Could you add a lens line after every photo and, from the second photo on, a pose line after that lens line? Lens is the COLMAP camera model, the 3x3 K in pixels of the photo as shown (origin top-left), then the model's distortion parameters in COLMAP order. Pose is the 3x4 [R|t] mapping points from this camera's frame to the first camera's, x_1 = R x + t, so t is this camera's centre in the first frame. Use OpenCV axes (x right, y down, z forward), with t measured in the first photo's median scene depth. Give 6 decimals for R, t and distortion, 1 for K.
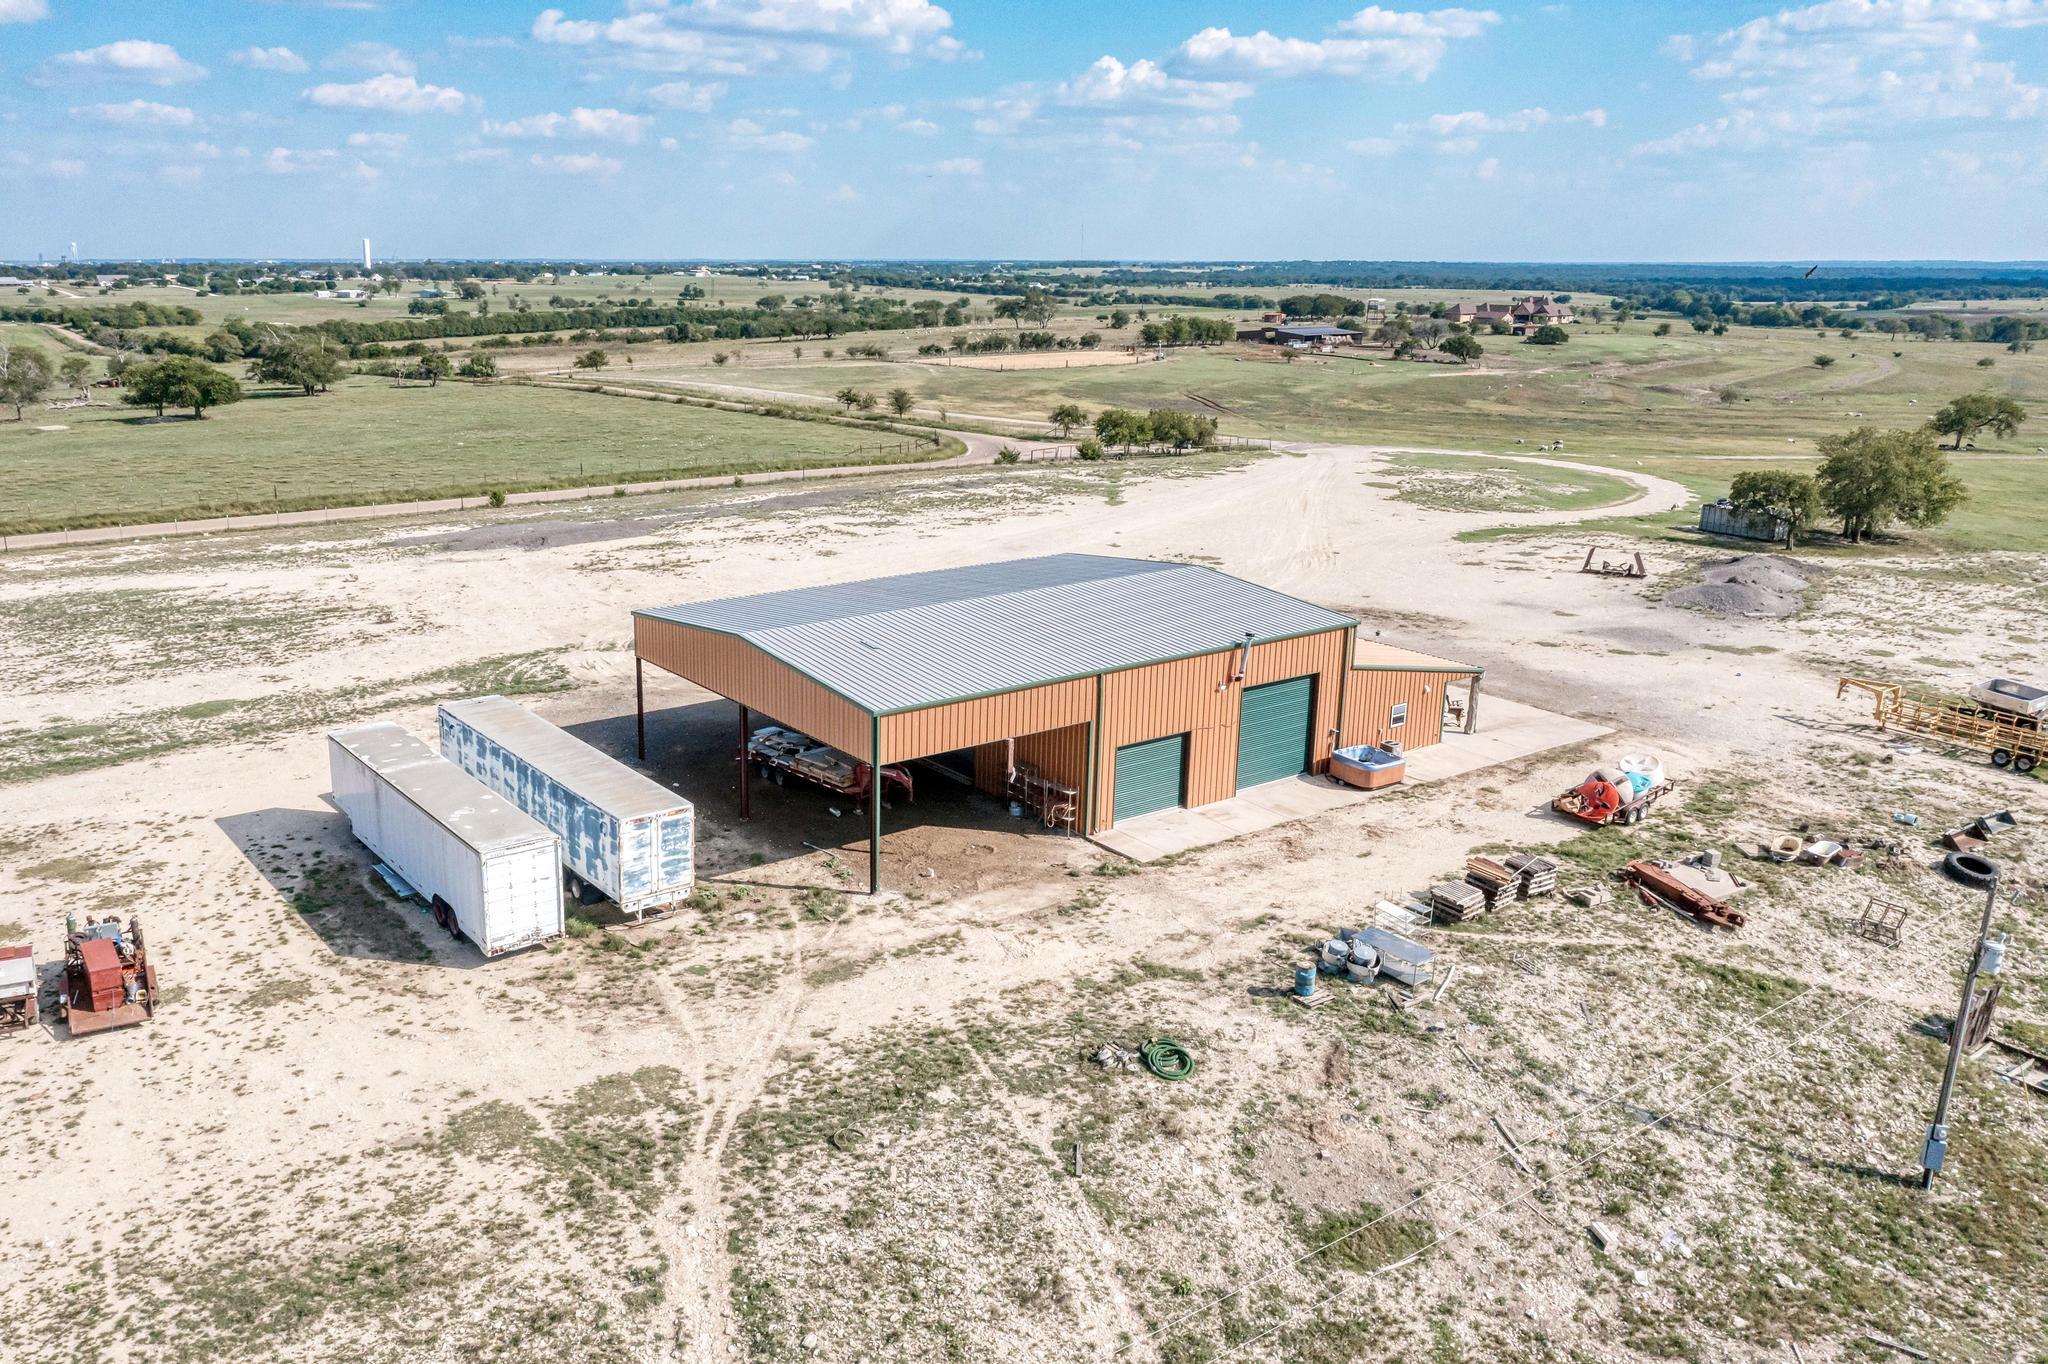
lens RADIAL K [[1612.7, 0, 968.1], [0, 1612.7, 709.1], [0, 0, 1]] dist [-0.023698, 0.009551]
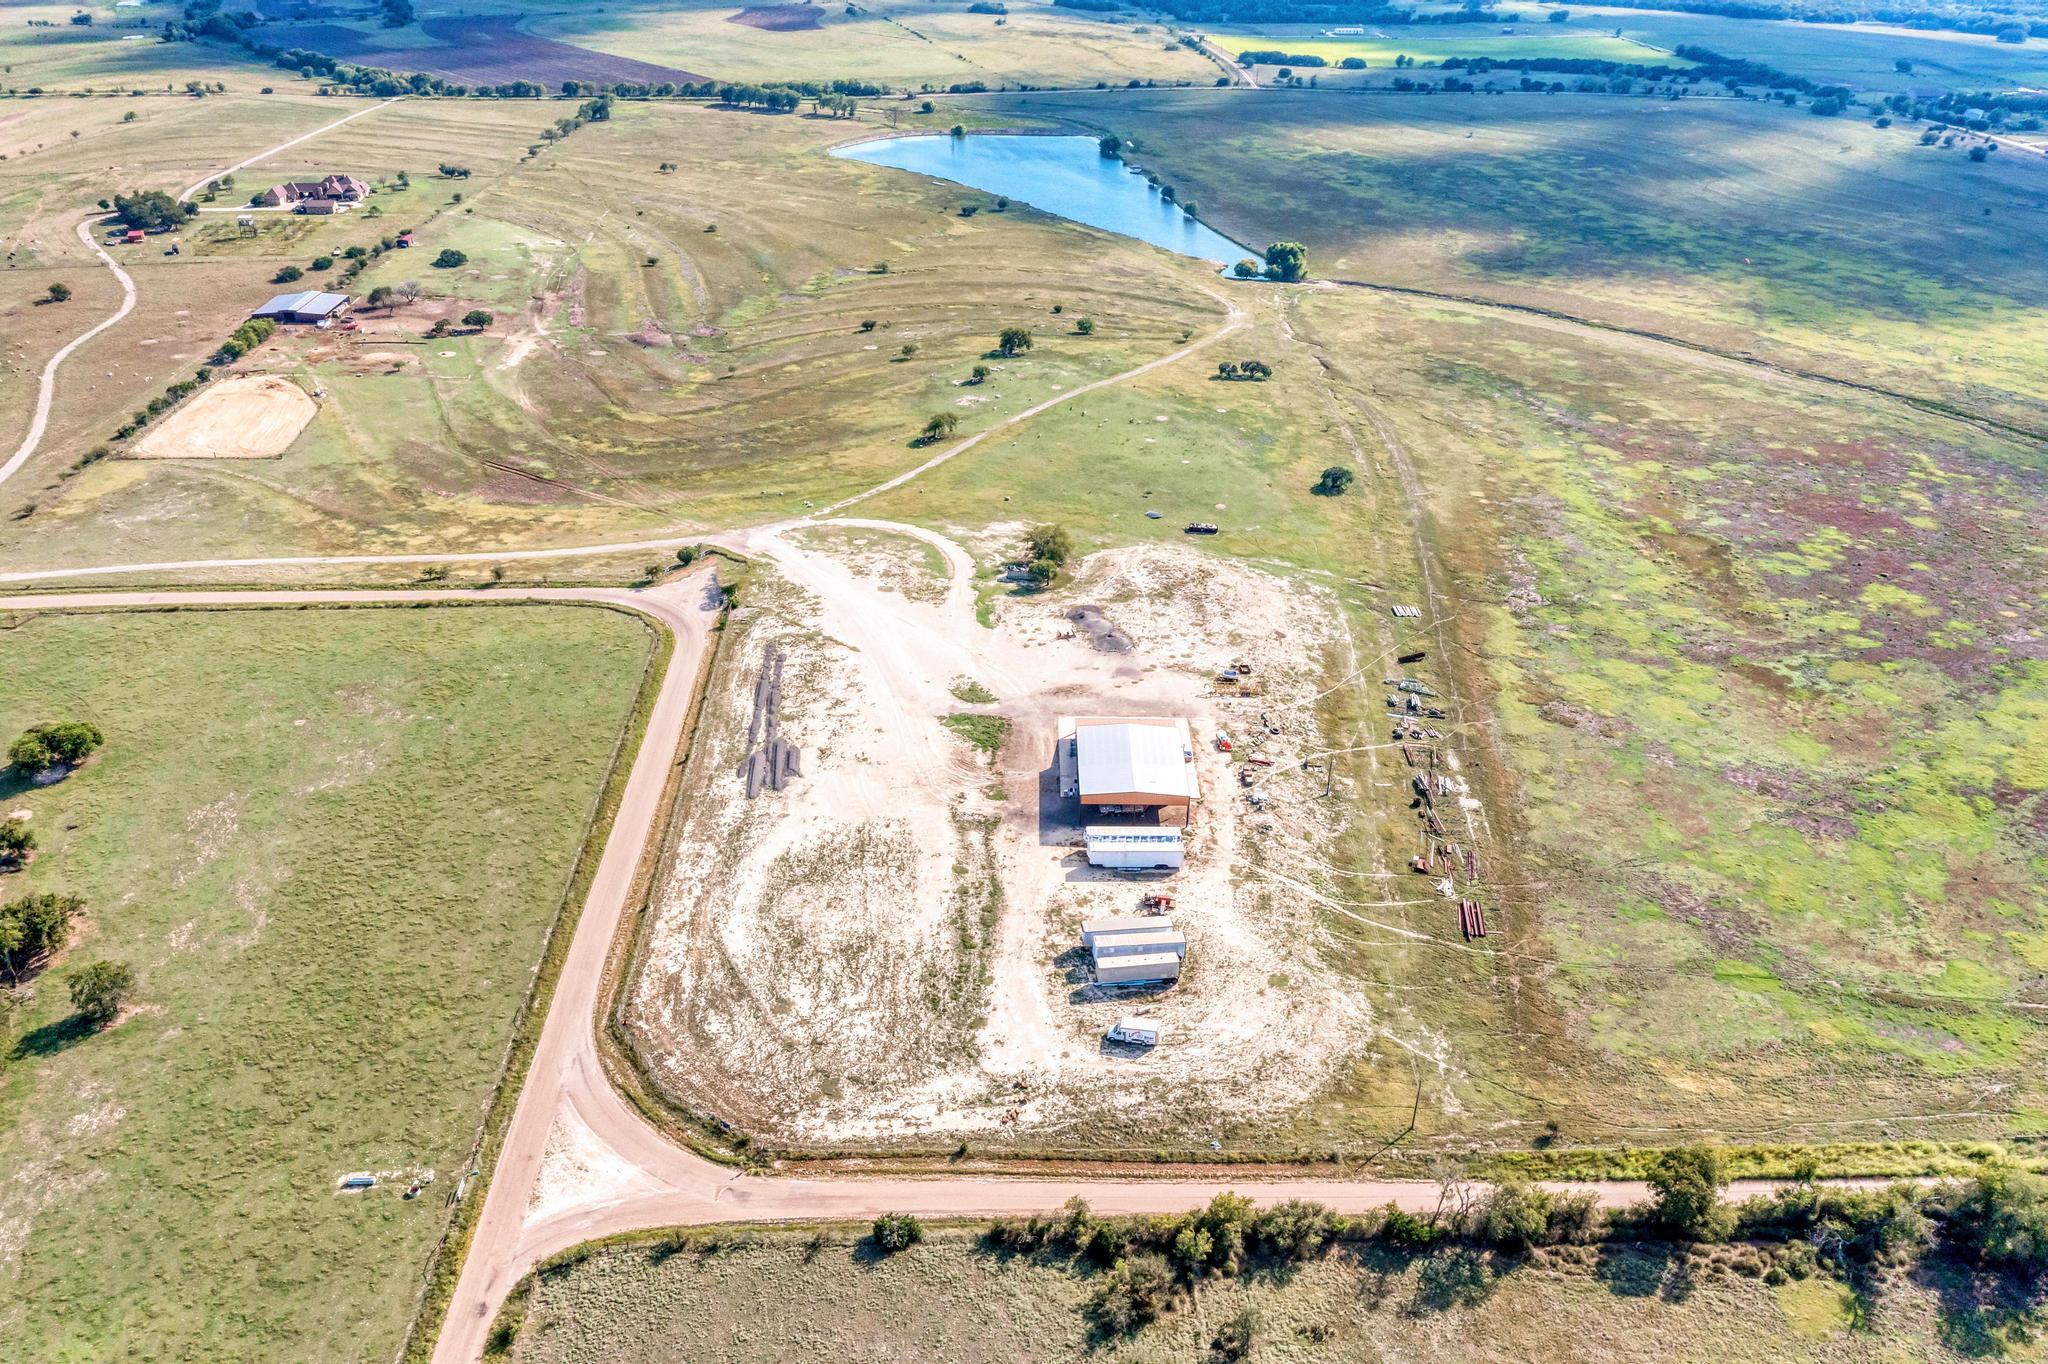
lens RADIAL K [[1612.7, 0, 1027.0], [0, 1612.7, 681.5], [0, 0, 1]] dist [-0.023698, 0.009551]
pose [[0.587100, -0.379667, 0.714959, -3.580021], [0.206497, 0.924216, 0.321221, -1.922294], [-0.782734, -0.040952, 0.621007, -1.646379]]
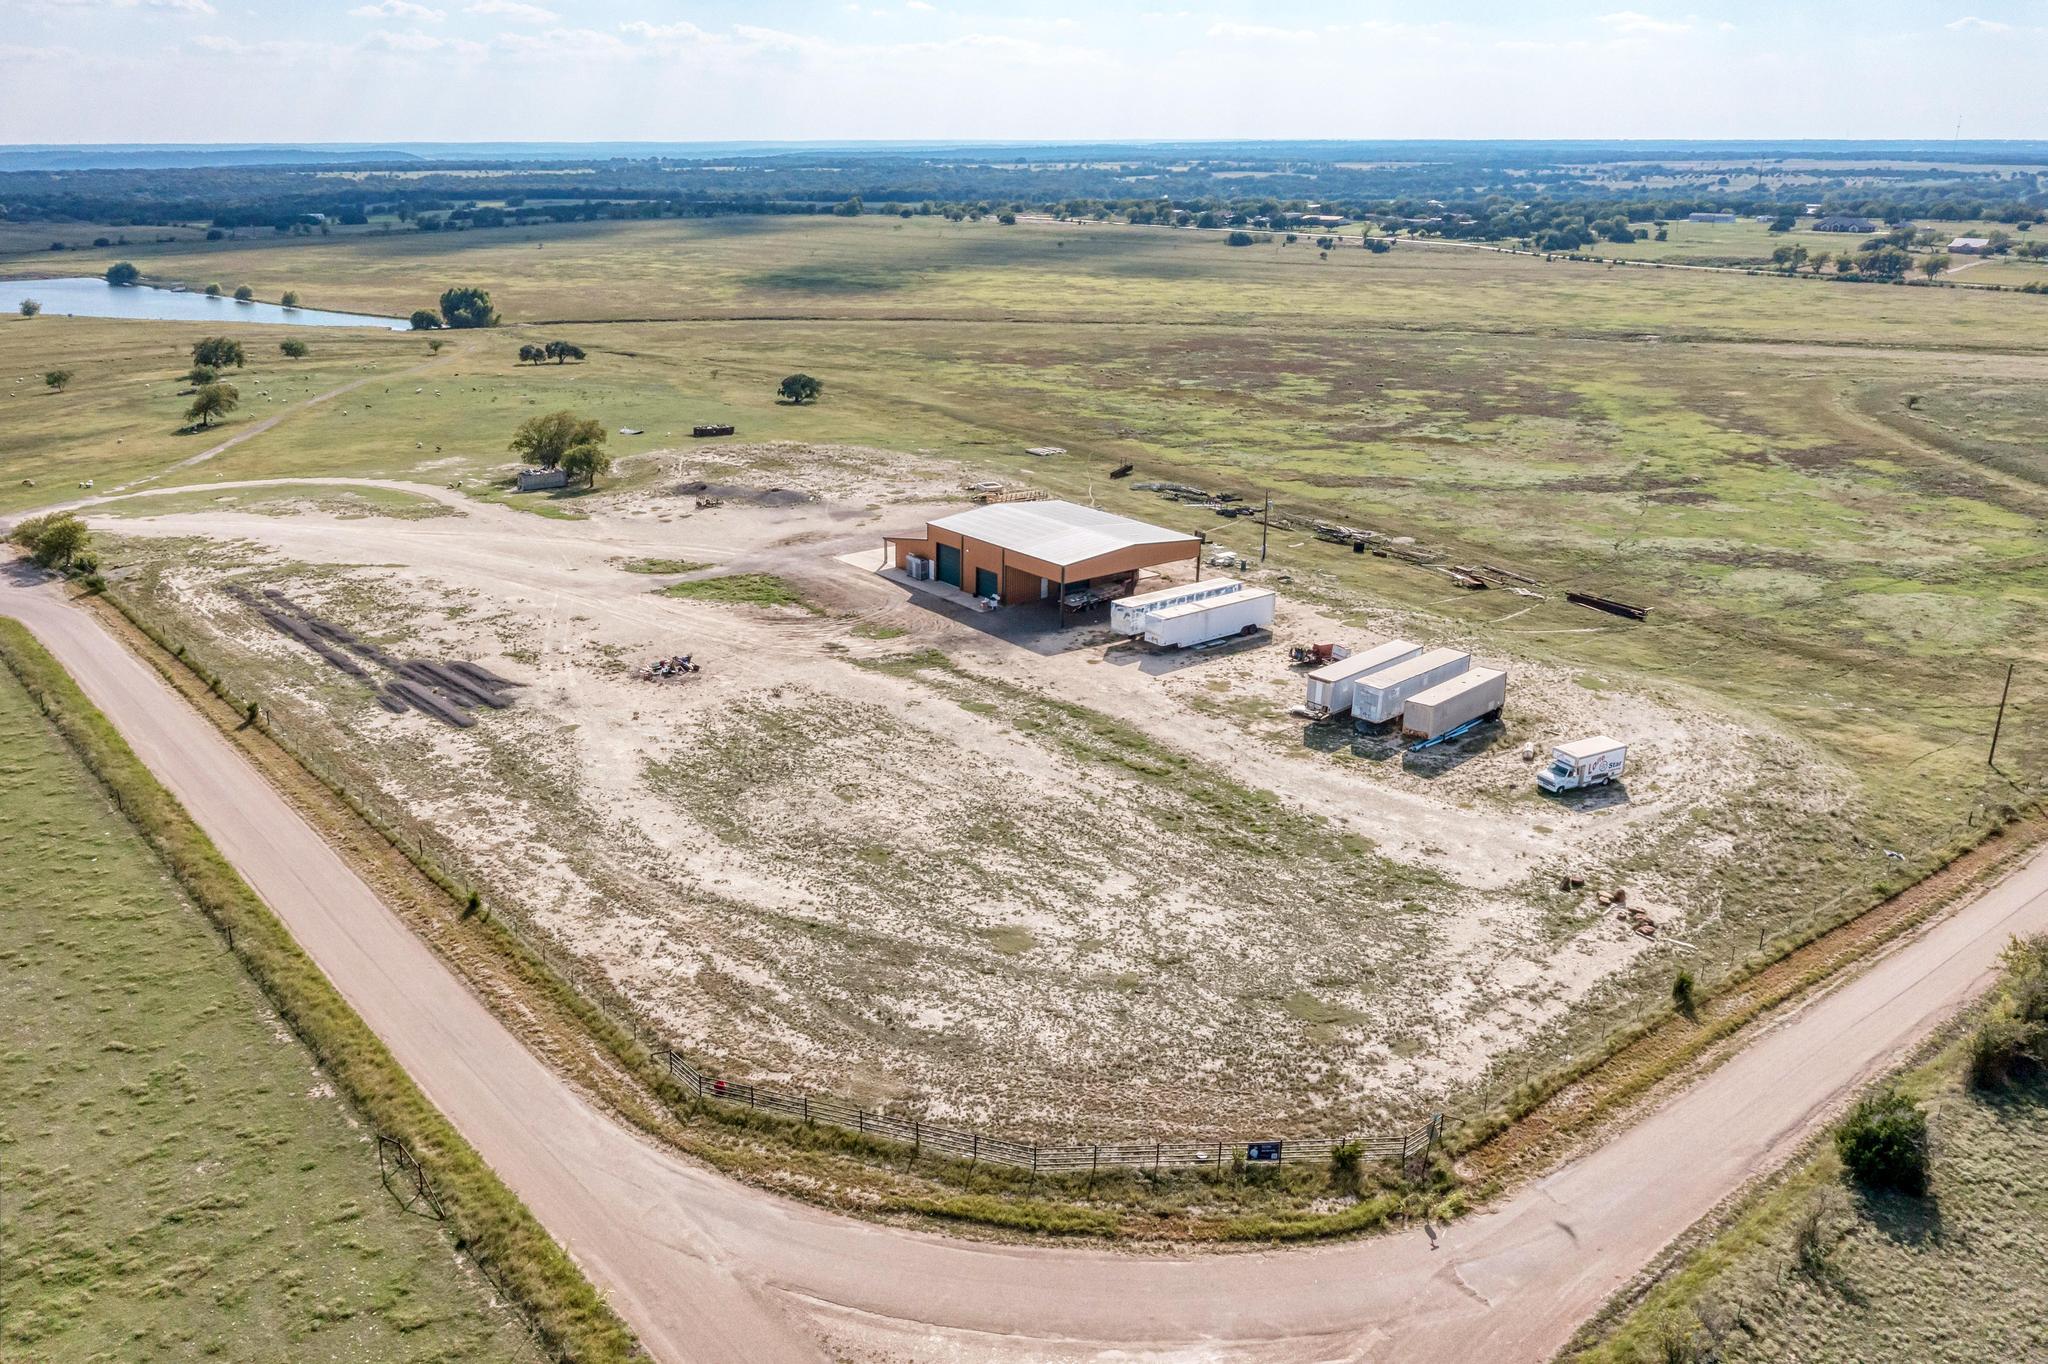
lens RADIAL K [[1612.7, 0, 983.5], [0, 1612.7, 669.7], [0, 0, 1]] dist [-0.023698, 0.009551]
pose [[-0.018253, -0.314997, 0.948917, -2.864345], [0.270574, 0.912106, 0.307982, -0.780818], [-0.962526, 0.262373, 0.068582, 1.135356]]
